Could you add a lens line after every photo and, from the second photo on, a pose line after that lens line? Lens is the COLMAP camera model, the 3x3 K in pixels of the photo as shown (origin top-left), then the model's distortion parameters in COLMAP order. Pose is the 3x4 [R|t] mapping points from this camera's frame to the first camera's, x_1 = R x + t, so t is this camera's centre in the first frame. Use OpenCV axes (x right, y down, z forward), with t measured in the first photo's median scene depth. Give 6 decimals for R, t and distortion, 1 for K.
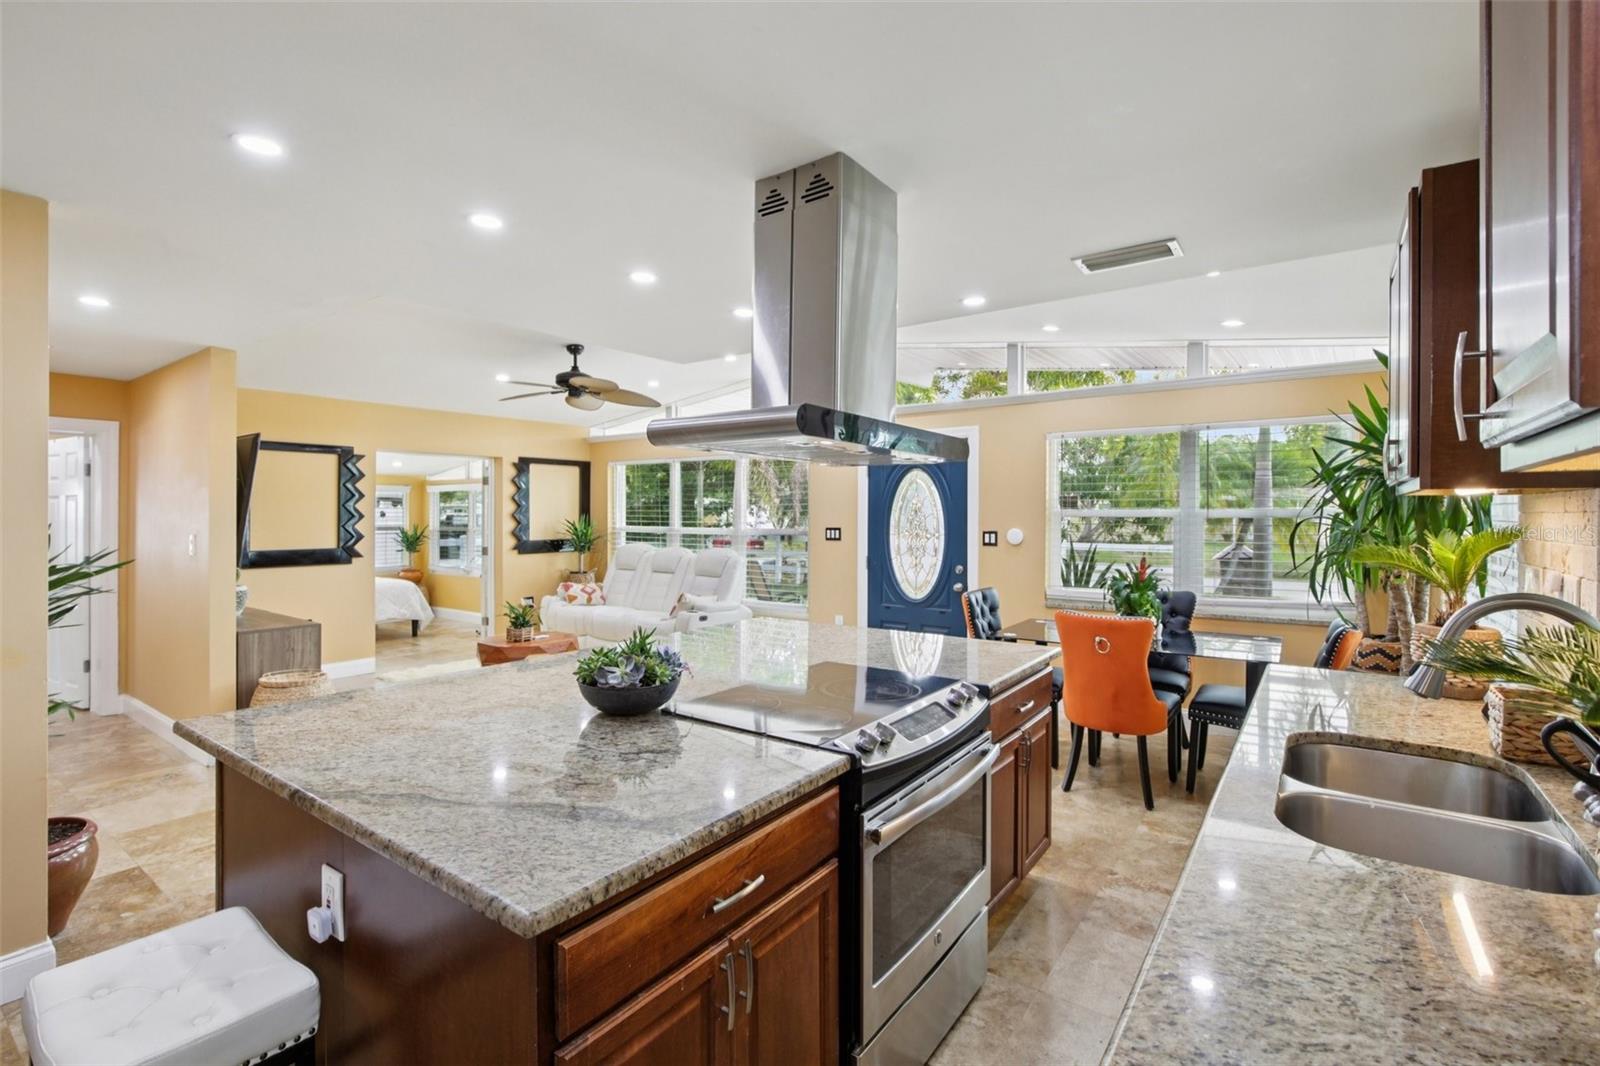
lens RADIAL K [[731.6, 0, 805.2], [0, 731.6, 523.1], [0, 0, 1]] dist [-0.008548, 0.001435]
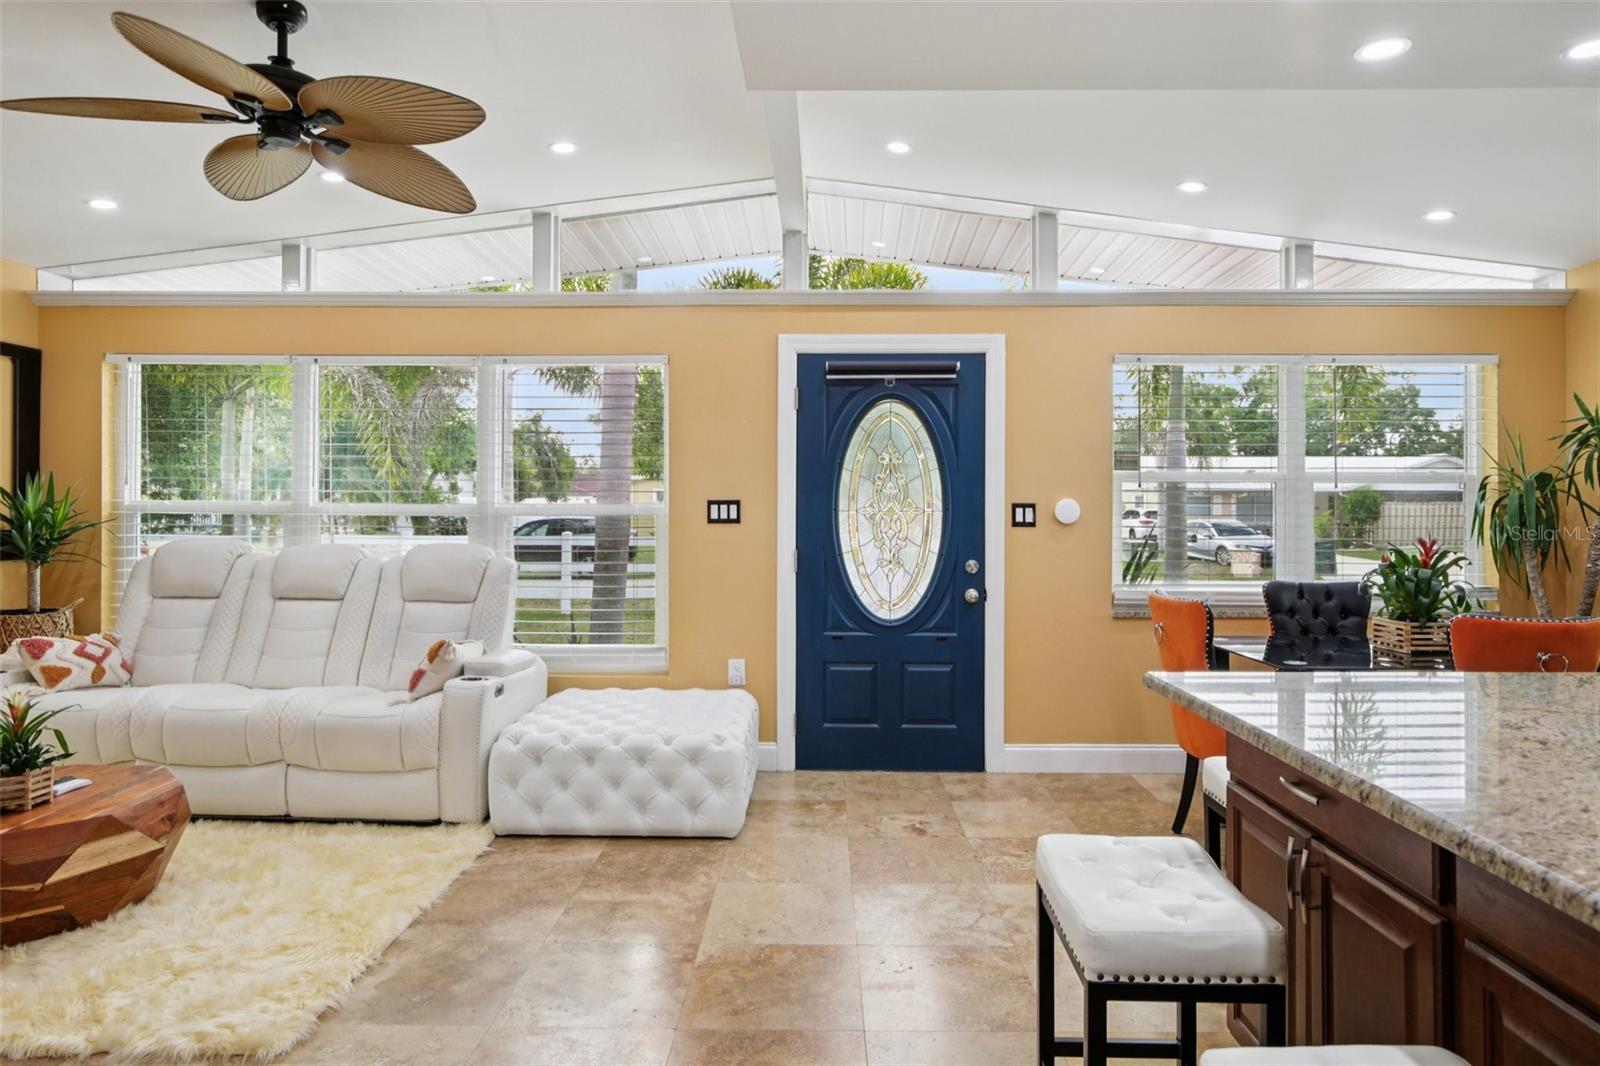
lens RADIAL K [[949.1, 0, 806.9], [0, 949.1, 522.2], [0, 0, 1]] dist [-0.004231, 0.001139]
pose [[0.816672, -0.003510, 0.577091, -0.348742], [0.002718, 0.999994, 0.002236, 0.023086], [-0.577095, -0.000258, 0.816677, 0.412104]]
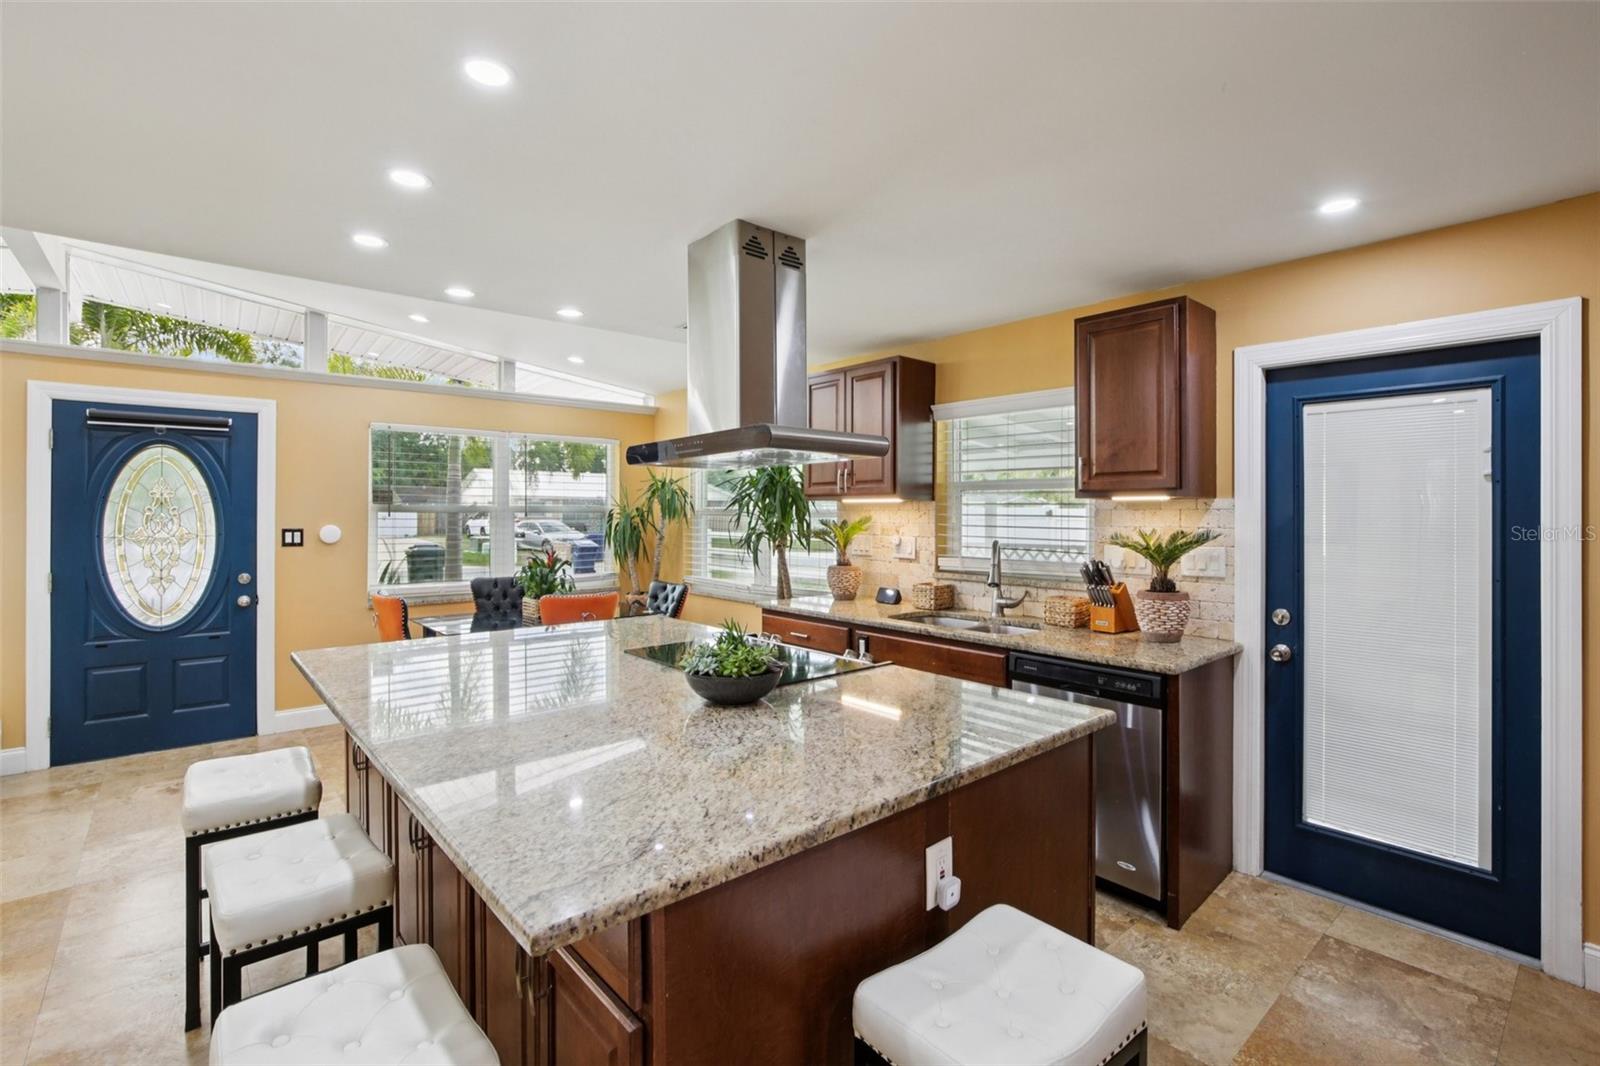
lens RADIAL K [[731.6, 0, 802.1], [0, 731.6, 516.9], [0, 0, 1]] dist [-0.008548, 0.001435]
pose [[0.229010, -0.002802, 0.973420, -0.402521], [0.006877, 0.999976, 0.001260, -0.000023], [-0.973400, 0.006406, 0.229024, 0.222003]]
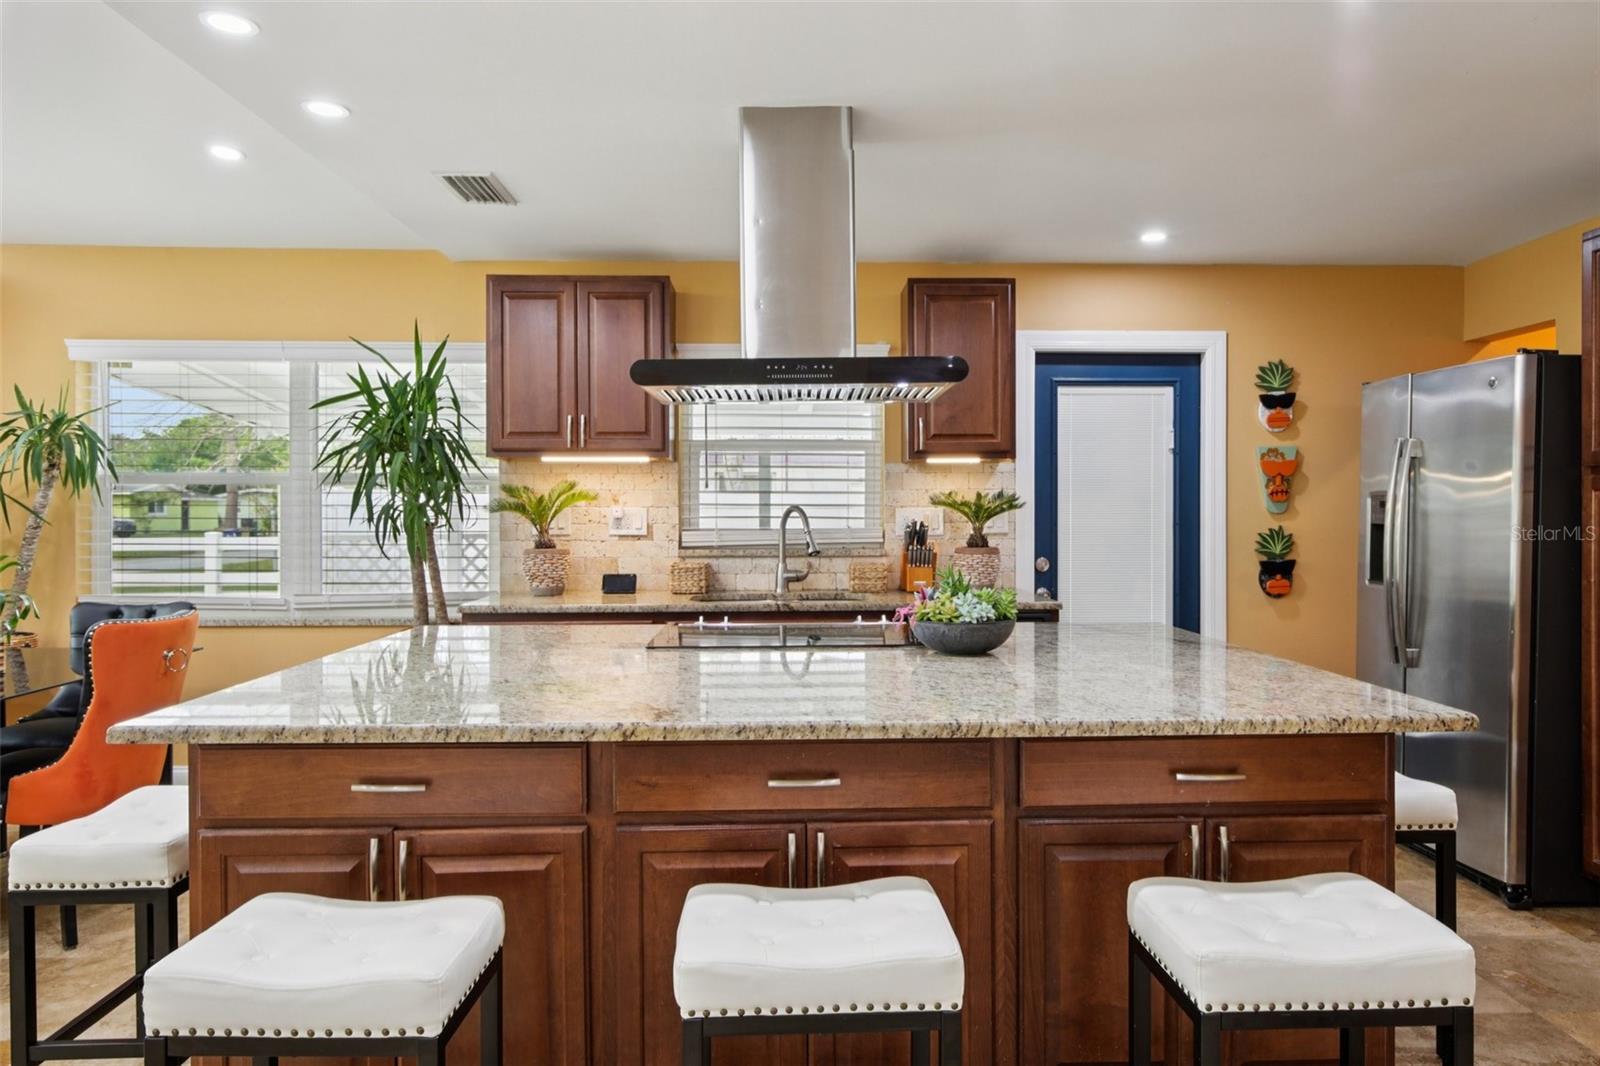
lens RADIAL K [[1028.1, 0, 801.7], [0, 1028.1, 530.5], [0, 0, 1]] dist [0.007390, 0.000932]
pose [[-0.606174, -0.011178, 0.795254, -0.385426], [0.011408, 0.999676, 0.022747, 0.021563], [-0.795250, 0.022861, -0.605850, 0.646152]]
